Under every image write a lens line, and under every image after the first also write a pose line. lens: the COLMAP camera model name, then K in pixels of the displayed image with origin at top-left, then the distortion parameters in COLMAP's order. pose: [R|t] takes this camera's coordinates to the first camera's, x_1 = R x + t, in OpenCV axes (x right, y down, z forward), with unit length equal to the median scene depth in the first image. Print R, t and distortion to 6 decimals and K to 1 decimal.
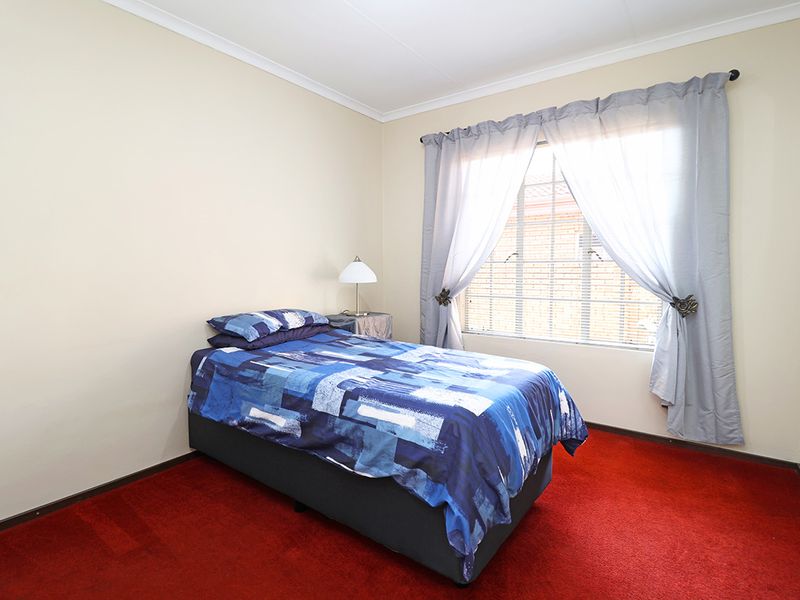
lens RADIAL K [[423.3, 0, 400.0], [0, 423.3, 300.0], [0, 0, 1]] dist [-0.003696, -0.000859]
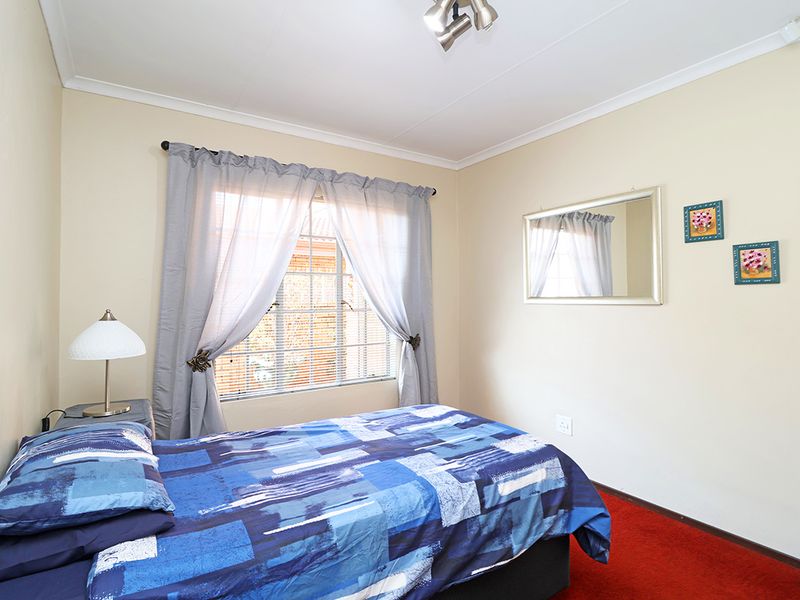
lens RADIAL K [[423.3, 0, 400.0], [0, 423.3, 300.0], [0, 0, 1]] dist [-0.003696, -0.000859]
pose [[0.339741, -0.006301, 0.940498, -0.720393], [0.076113, 0.996882, -0.020816, -0.107352], [-0.937434, 0.078656, 0.339161, 0.597024]]
